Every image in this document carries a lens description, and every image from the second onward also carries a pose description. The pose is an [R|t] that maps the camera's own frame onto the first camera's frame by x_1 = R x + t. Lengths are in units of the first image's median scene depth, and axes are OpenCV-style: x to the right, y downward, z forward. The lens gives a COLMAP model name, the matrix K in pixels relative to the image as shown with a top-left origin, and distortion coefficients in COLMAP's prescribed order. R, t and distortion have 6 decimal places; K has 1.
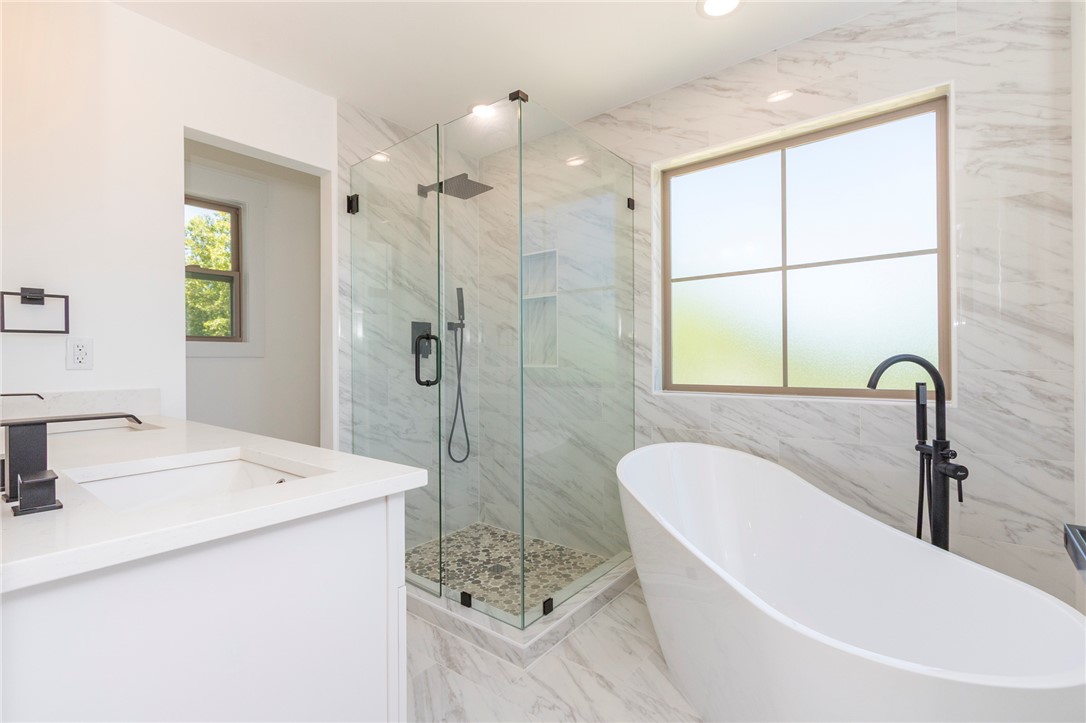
lens RADIAL K [[493.0, 0, 541.5], [0, 493.0, 359.3], [0, 0, 1]] dist [0.000983, 0.000145]
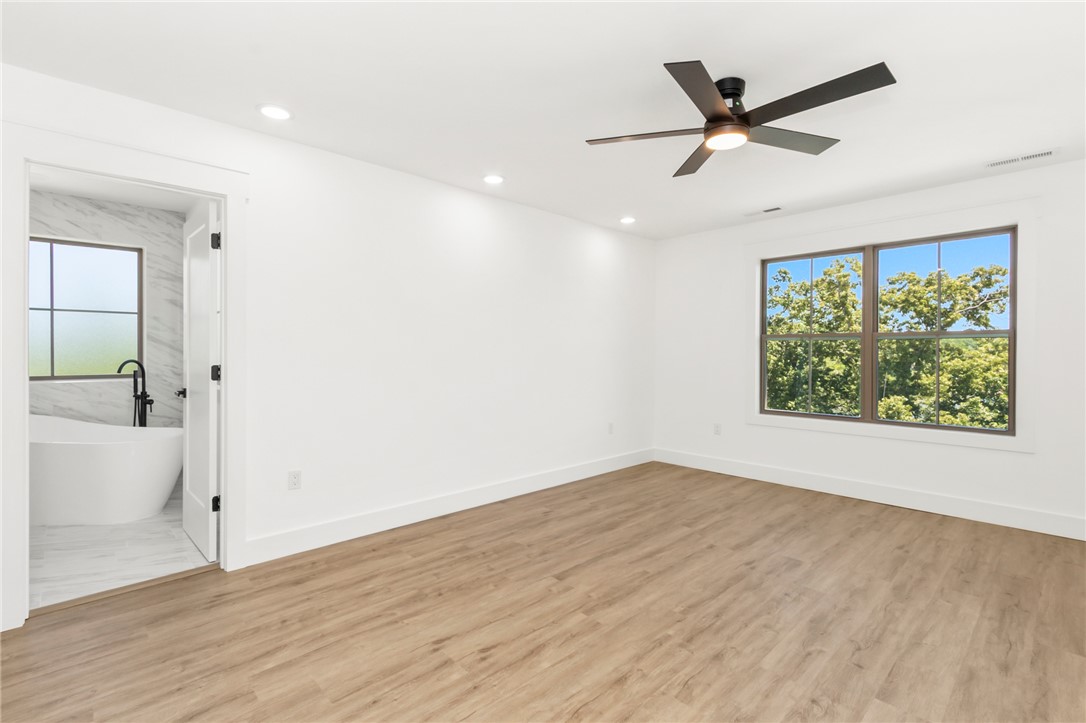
lens RADIAL K [[493.0, 0, 541.5], [0, 493.0, 359.3], [0, 0, 1]] dist [0.000983, 0.000145]
pose [[0.147642, -0.003855, 0.989033, -1.374336], [-0.012615, 0.999904, 0.005780, -0.050416], [-0.988960, -0.013330, 0.147579, -1.385310]]
